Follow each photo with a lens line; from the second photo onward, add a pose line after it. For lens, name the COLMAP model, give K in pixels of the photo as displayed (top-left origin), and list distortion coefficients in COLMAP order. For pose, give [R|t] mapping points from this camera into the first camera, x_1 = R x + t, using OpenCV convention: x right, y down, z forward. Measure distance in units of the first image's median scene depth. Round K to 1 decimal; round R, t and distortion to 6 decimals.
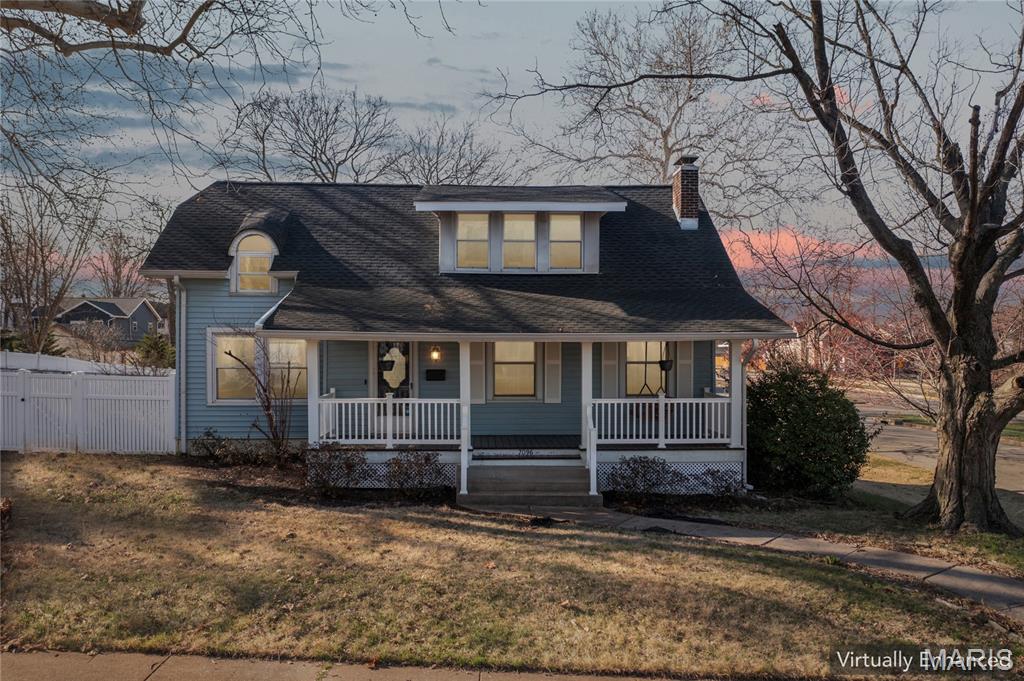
lens RADIAL K [[823.5, 0, 529.3], [0, 823.5, 342.9], [0, 0, 1]] dist [-0.000069, -0.000270]
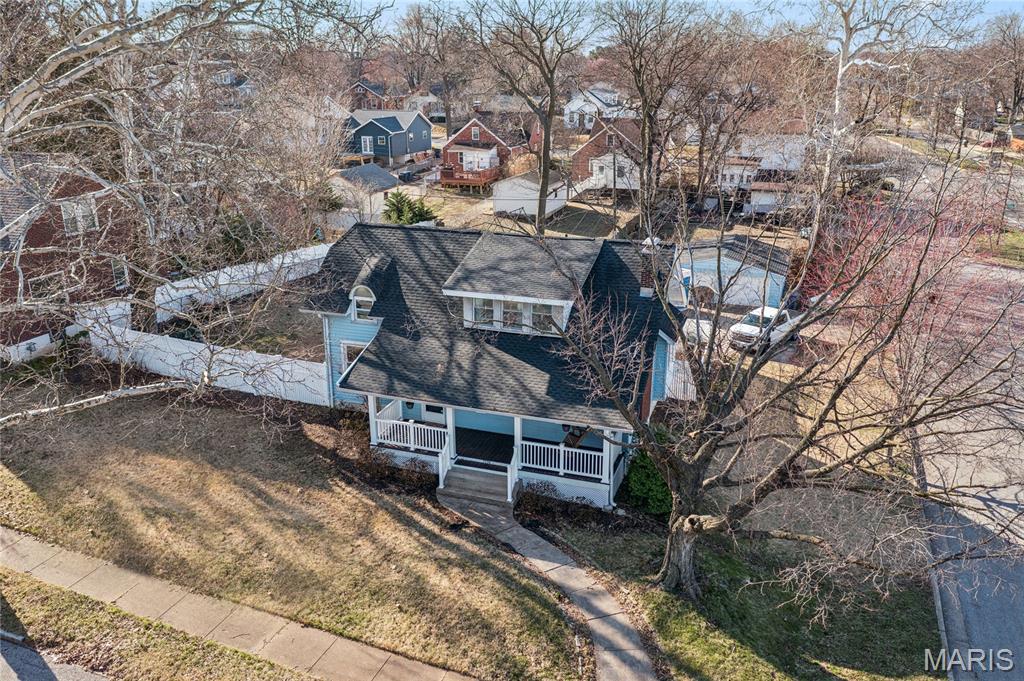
lens RADIAL K [[808.0, 0, 512.0], [0, 808.0, 340.5], [0, 0, 1]] dist [-0.012113, -0.002625]
pose [[0.928280, 0.119596, -0.352126, 0.603561], [-0.001889, 0.948381, 0.317128, -0.634992], [0.371877, -0.293719, 0.880589, -0.374885]]
